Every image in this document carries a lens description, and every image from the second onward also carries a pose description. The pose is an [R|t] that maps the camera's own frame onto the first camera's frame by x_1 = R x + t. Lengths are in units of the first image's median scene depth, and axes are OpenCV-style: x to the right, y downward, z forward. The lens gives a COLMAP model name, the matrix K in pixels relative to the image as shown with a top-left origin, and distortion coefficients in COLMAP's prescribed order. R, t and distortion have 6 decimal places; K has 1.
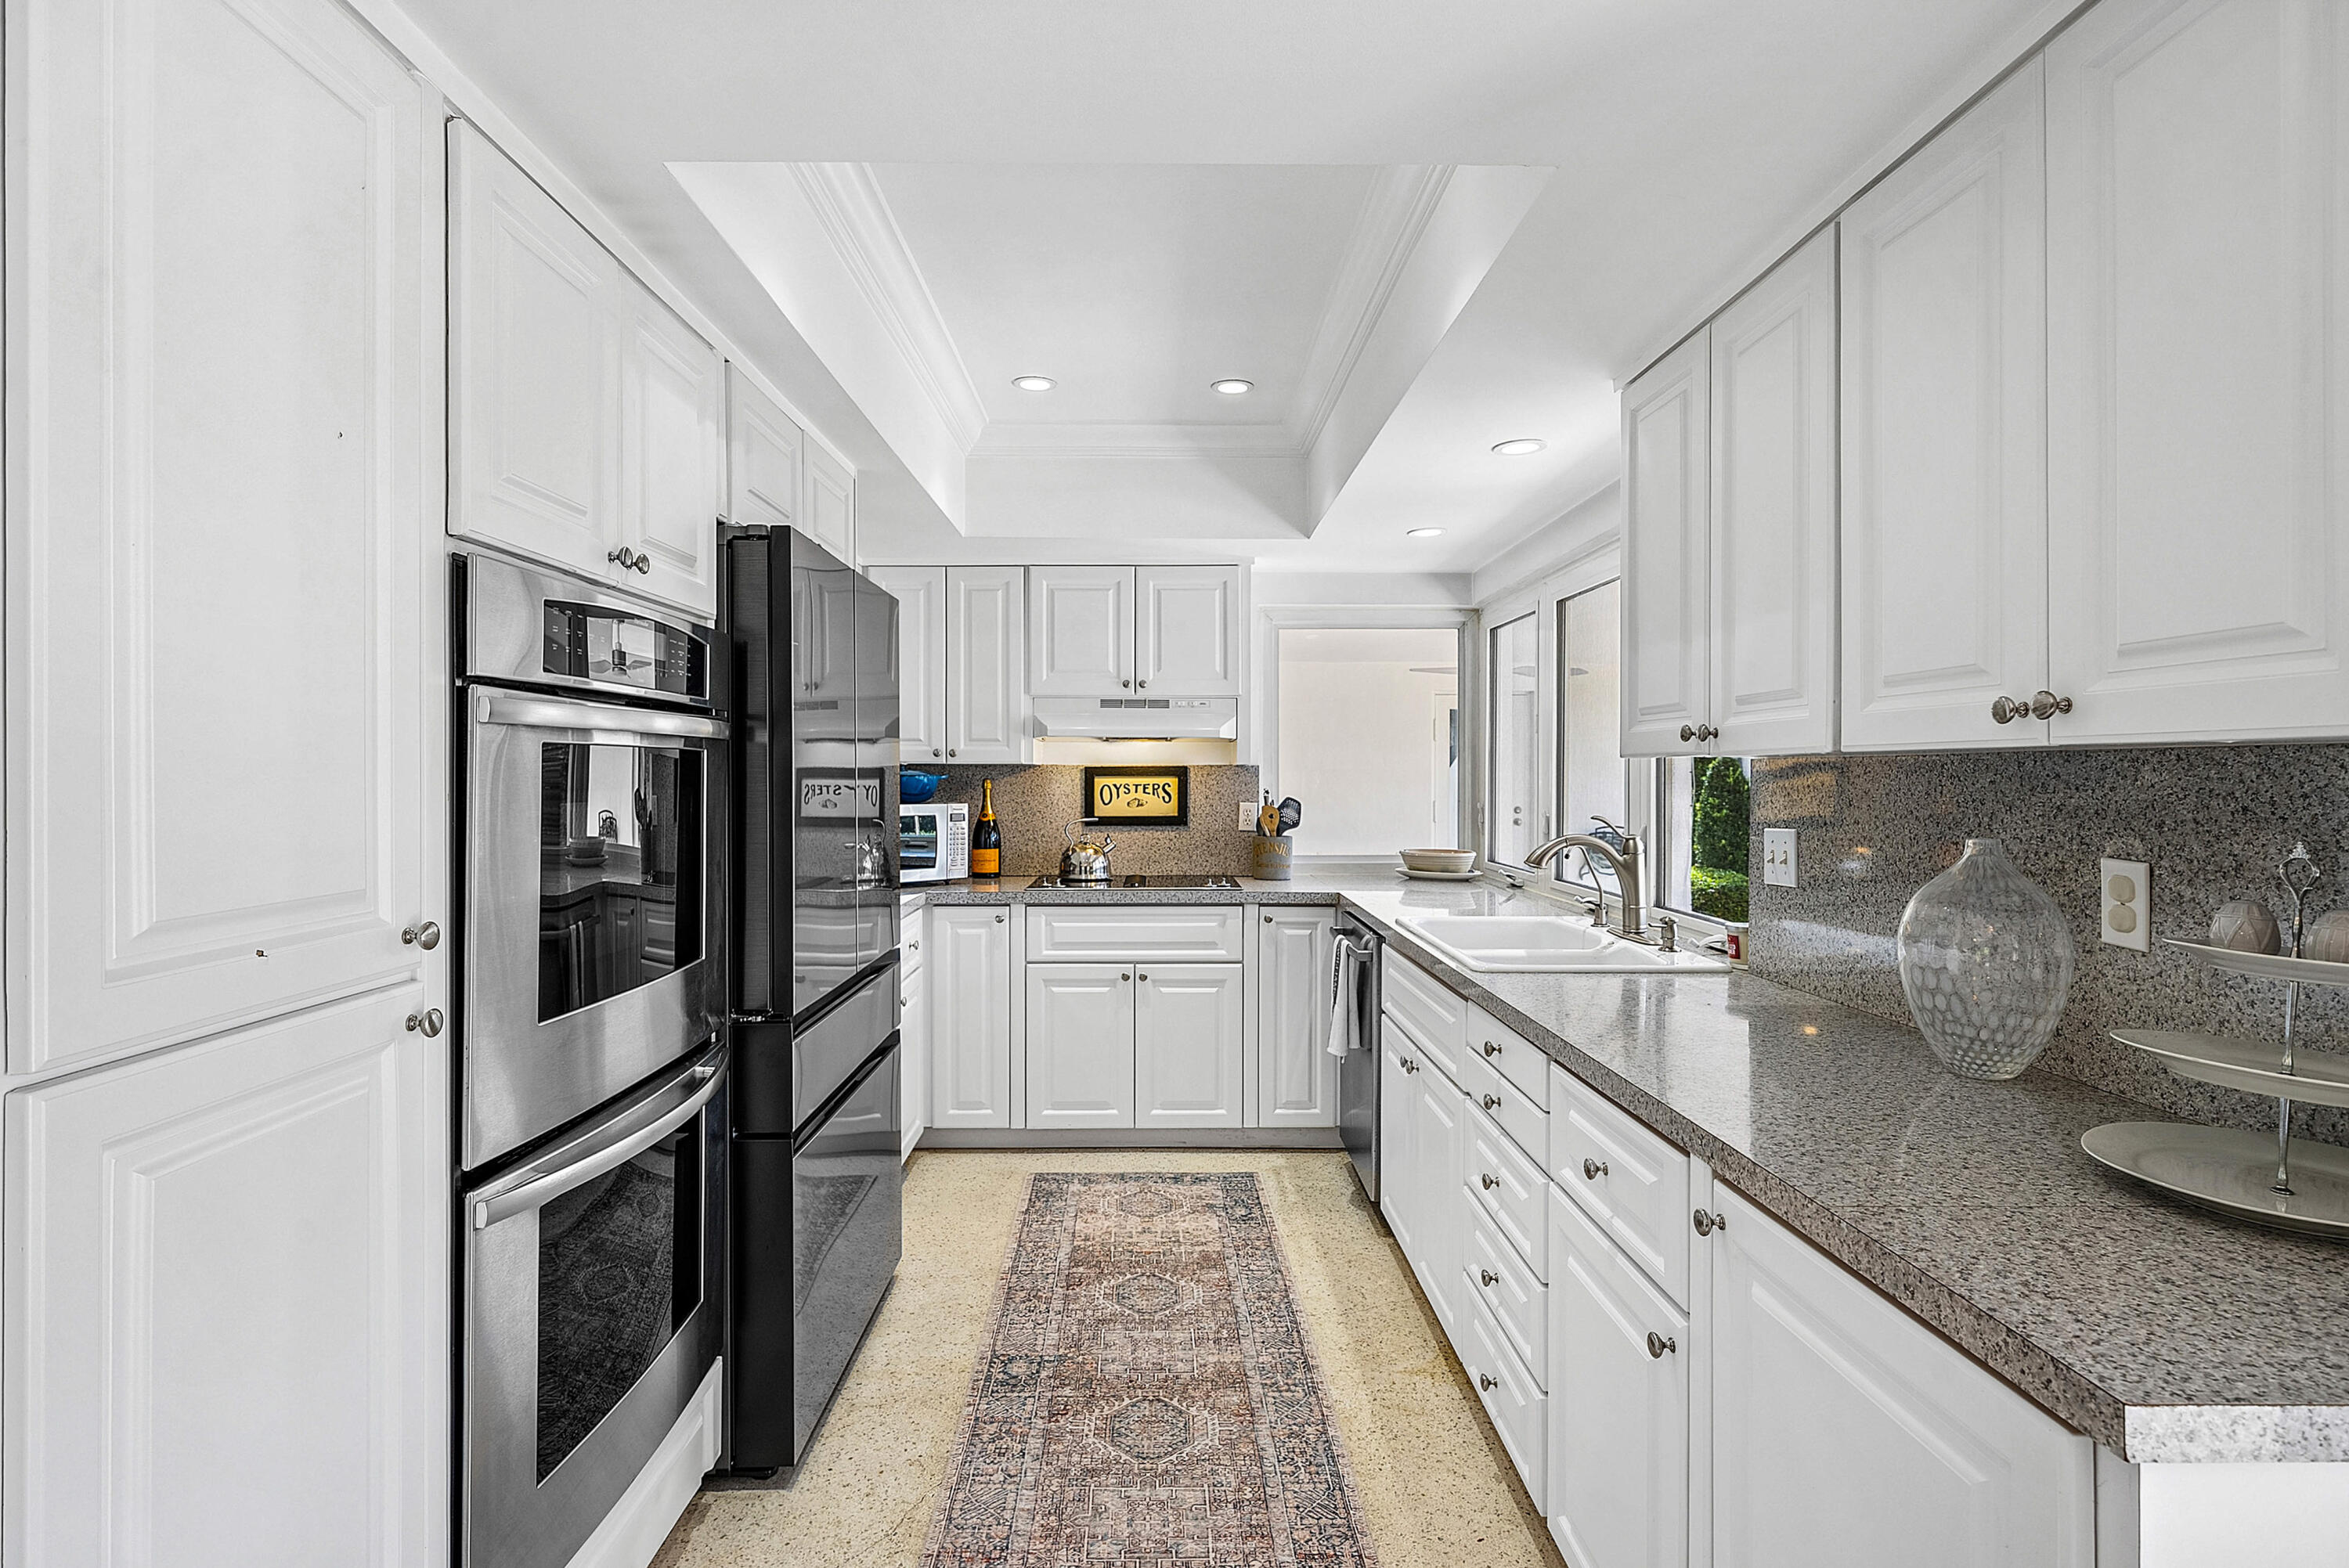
lens RADIAL K [[1132.0, 0, 1174.1], [0, 1132.0, 774.8], [0, 0, 1]] dist [0.002323, 0.000112]
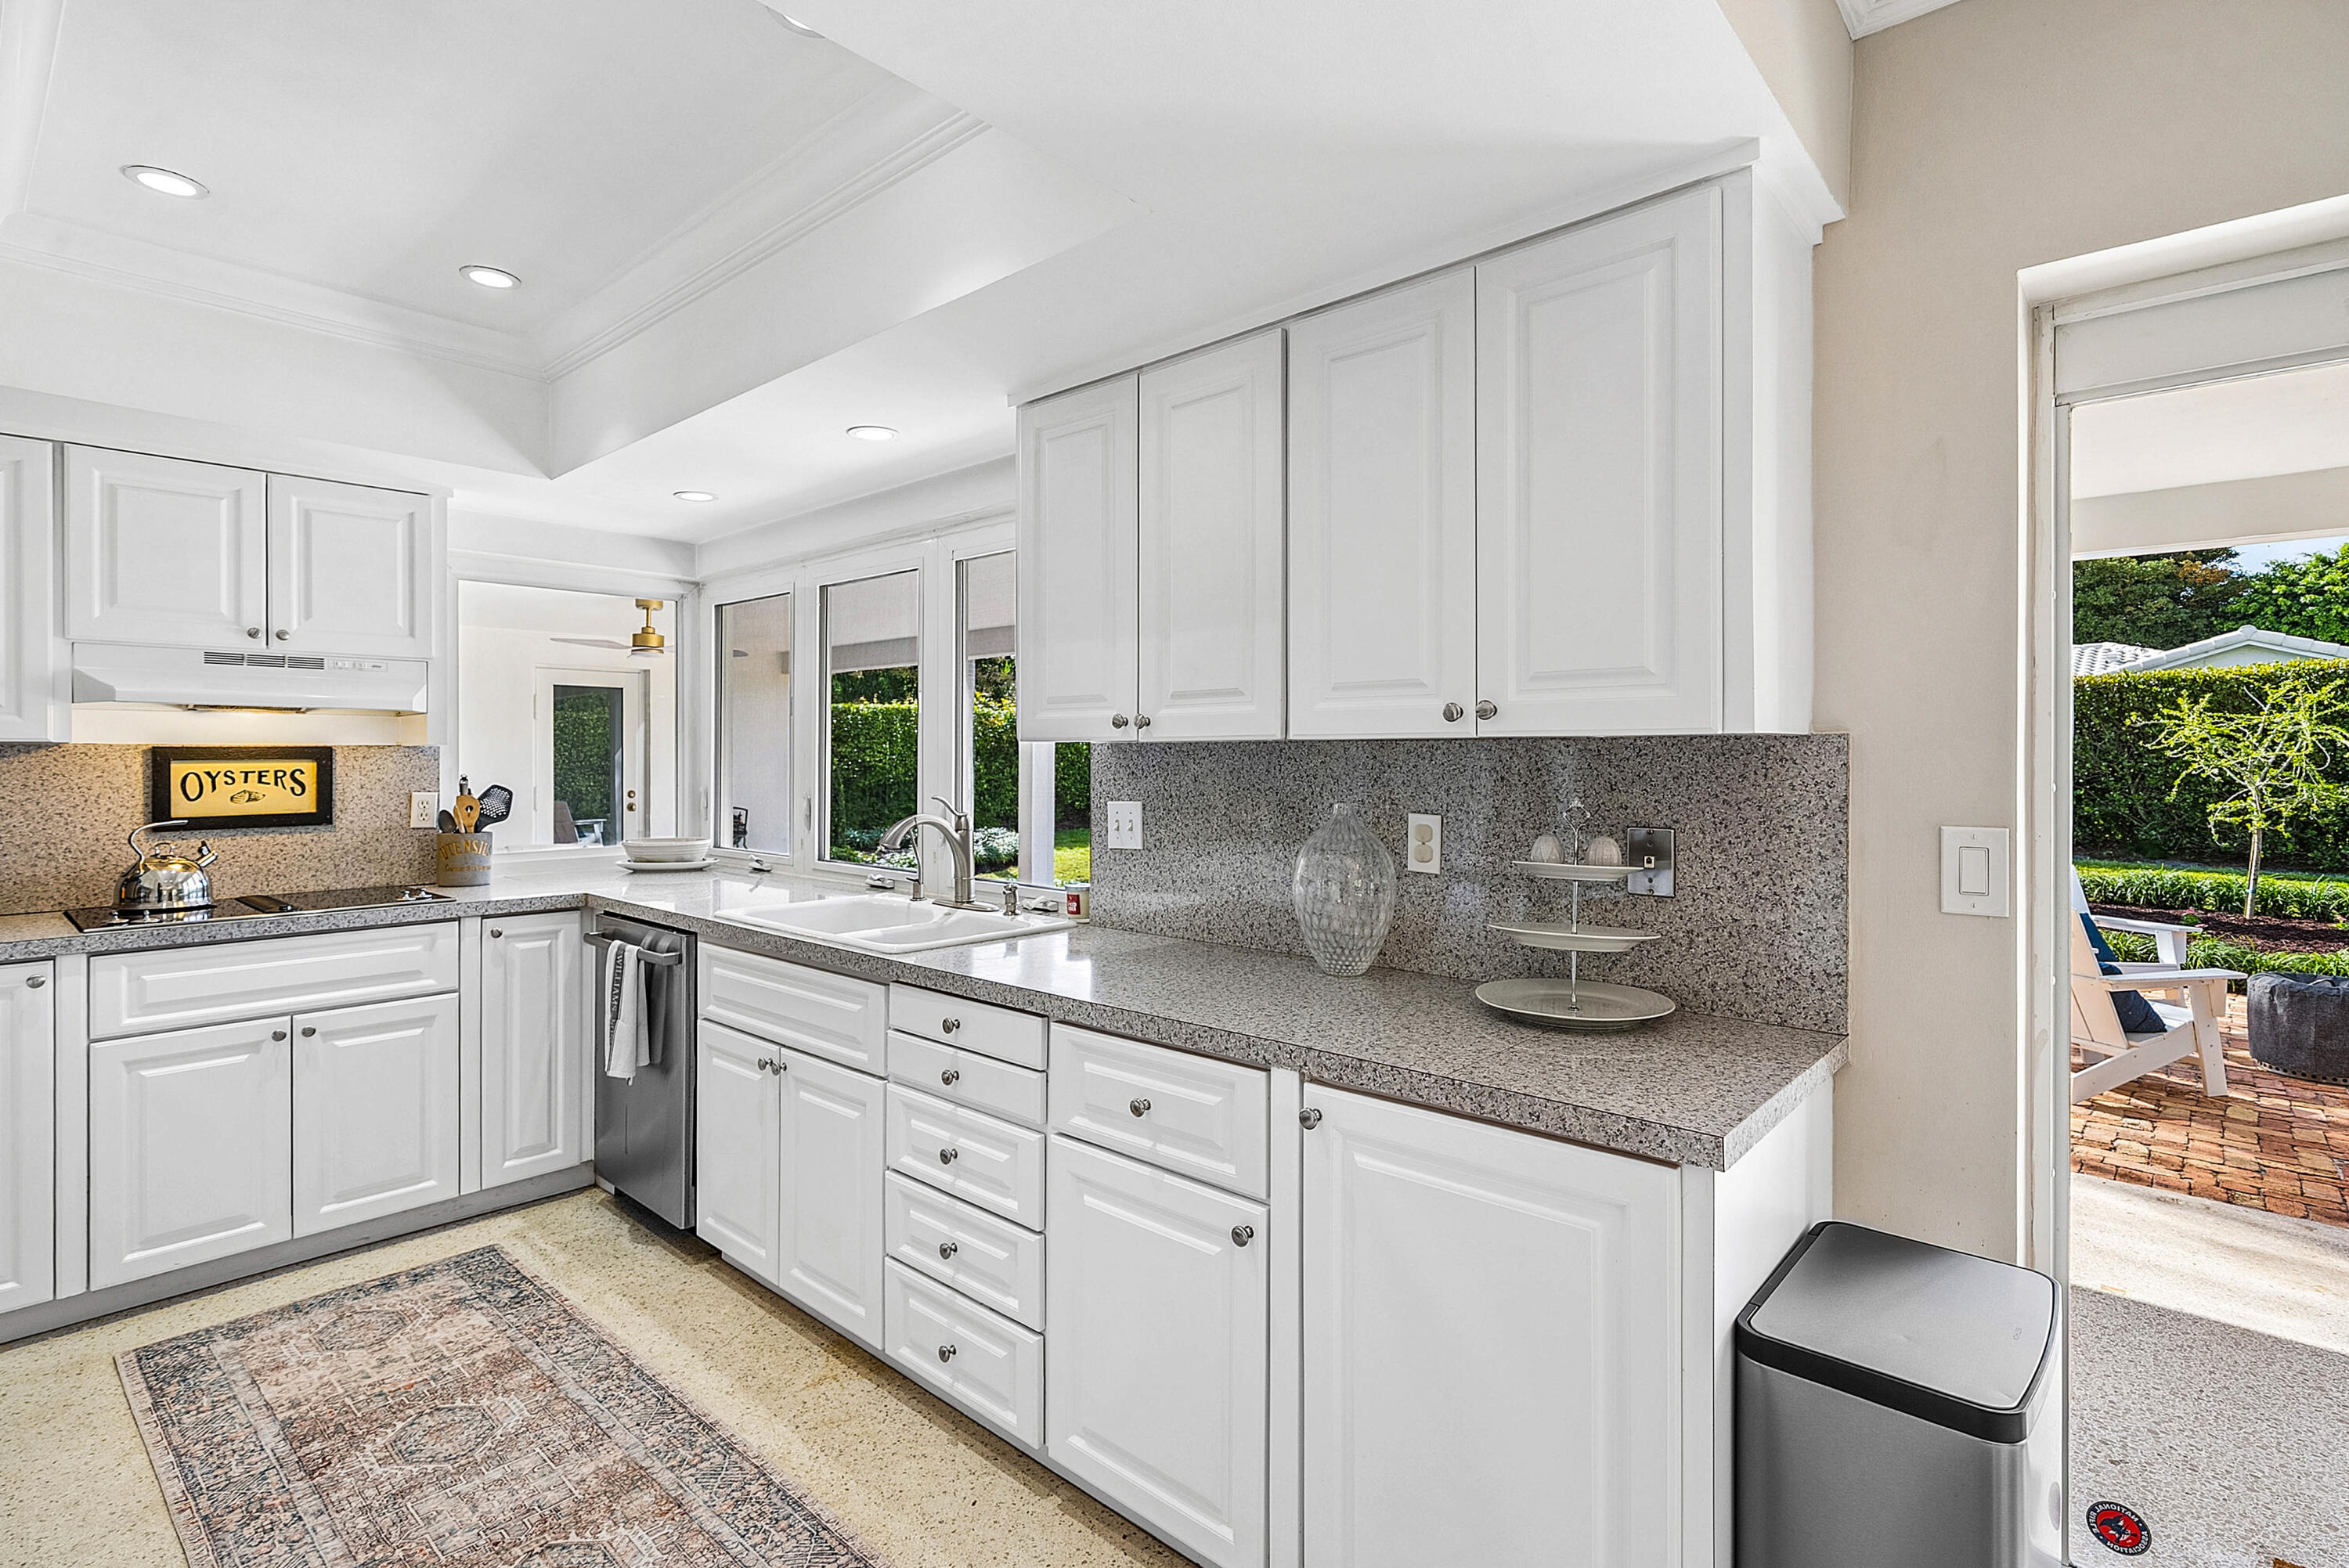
lens RADIAL K [[1113.0, 0, 1165.0], [0, 1113.0, 758.0], [0, 0, 1]] dist [0.001974, 0.000245]
pose [[0.685744, -0.002636, 0.727838, -0.191936], [0.001686, 0.999997, 0.002034, -0.000790], [-0.727841, -0.000168, 0.685746, 0.101876]]
